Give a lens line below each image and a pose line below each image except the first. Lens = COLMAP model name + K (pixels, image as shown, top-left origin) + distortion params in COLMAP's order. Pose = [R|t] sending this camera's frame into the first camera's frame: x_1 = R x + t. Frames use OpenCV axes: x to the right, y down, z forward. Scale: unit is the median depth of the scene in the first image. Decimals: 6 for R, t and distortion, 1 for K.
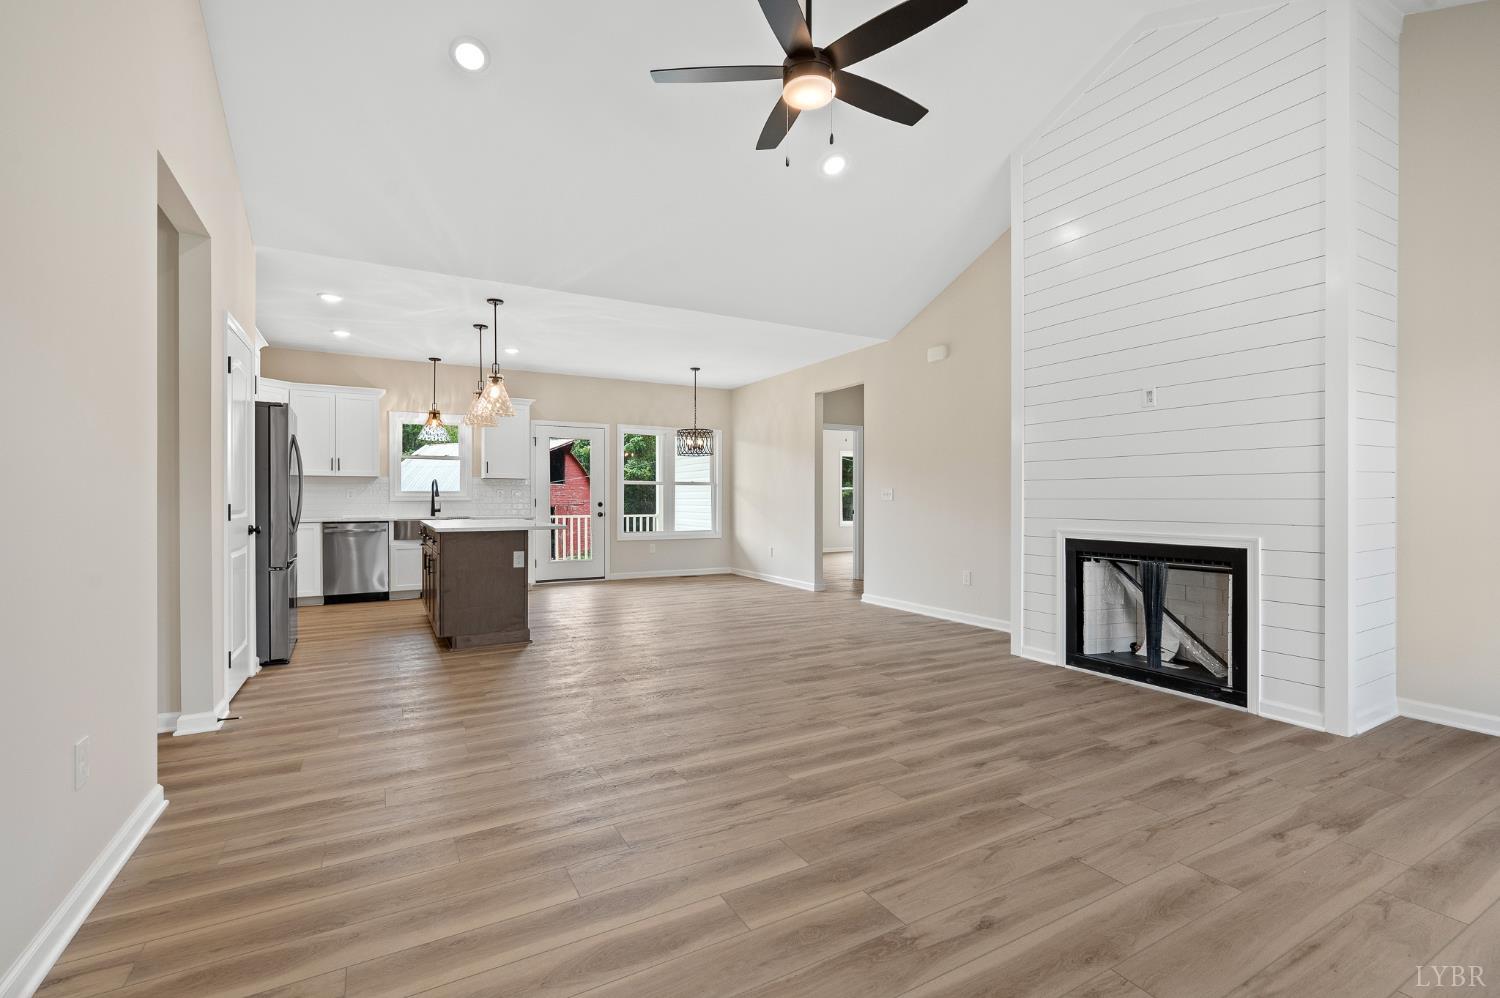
lens RADIAL K [[642.8, 0, 750.0], [0, 642.8, 499.0], [0, 0, 1]] dist [-0.028963, 0.000038]
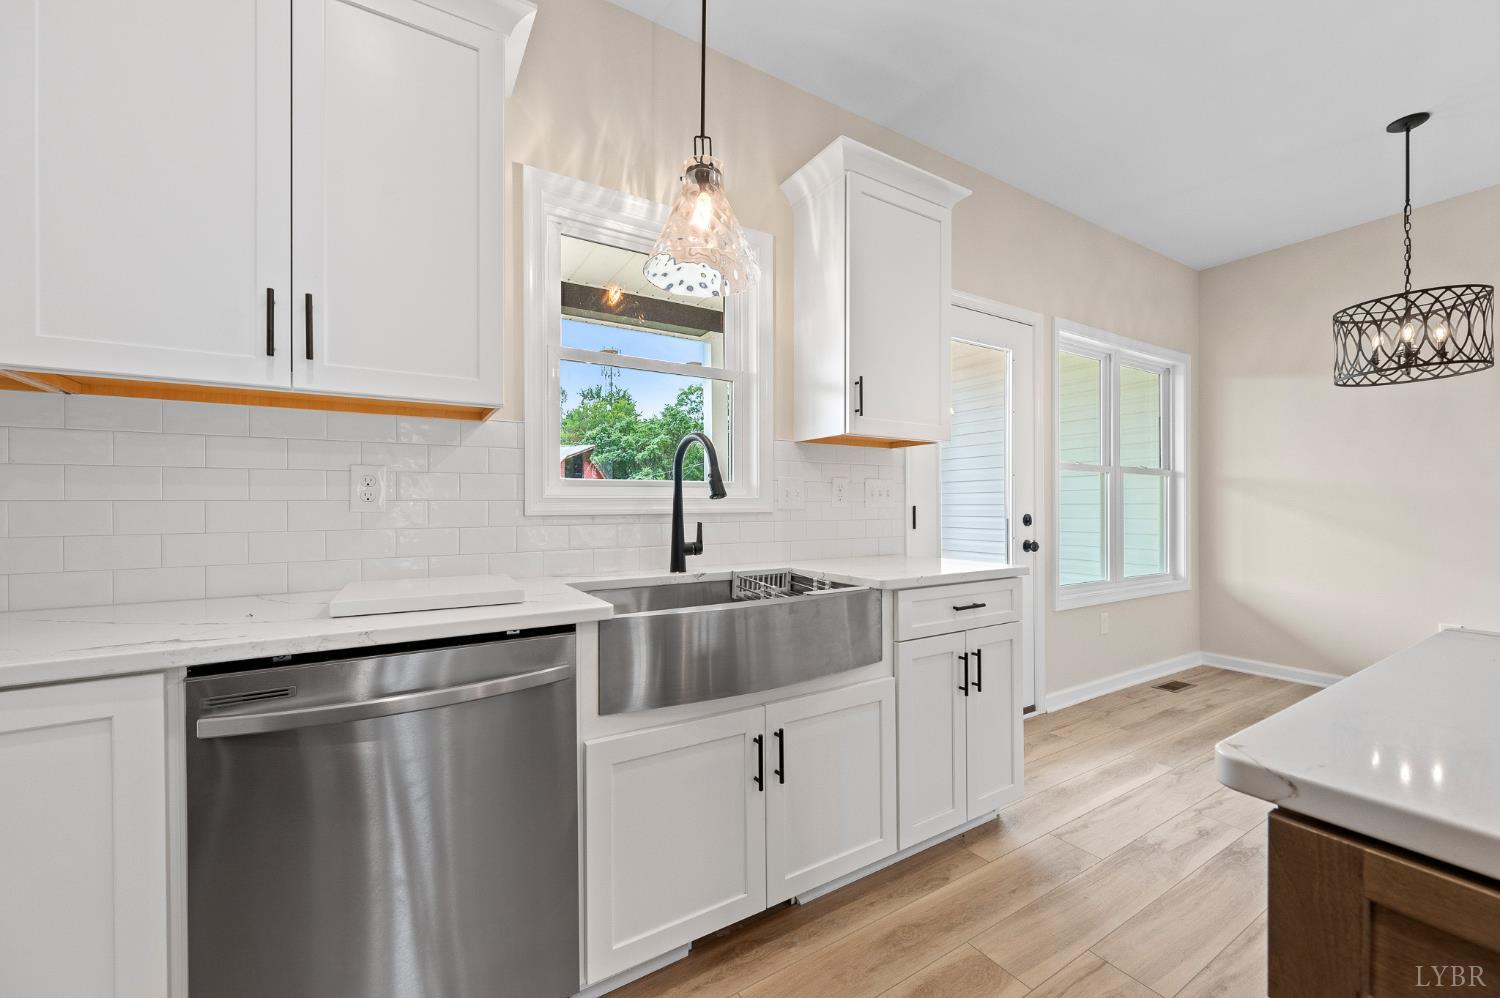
lens RADIAL K [[590.9, 0, 748.6], [0, 590.9, 505.7], [0, 0, 1]] dist [-0.003633, 0.000574]
pose [[0.999077, -0.006390, 0.042473, -0.476958], [0.006601, 0.999967, -0.004814, 0.000545], [-0.042441, 0.005090, 0.999086, 0.744478]]
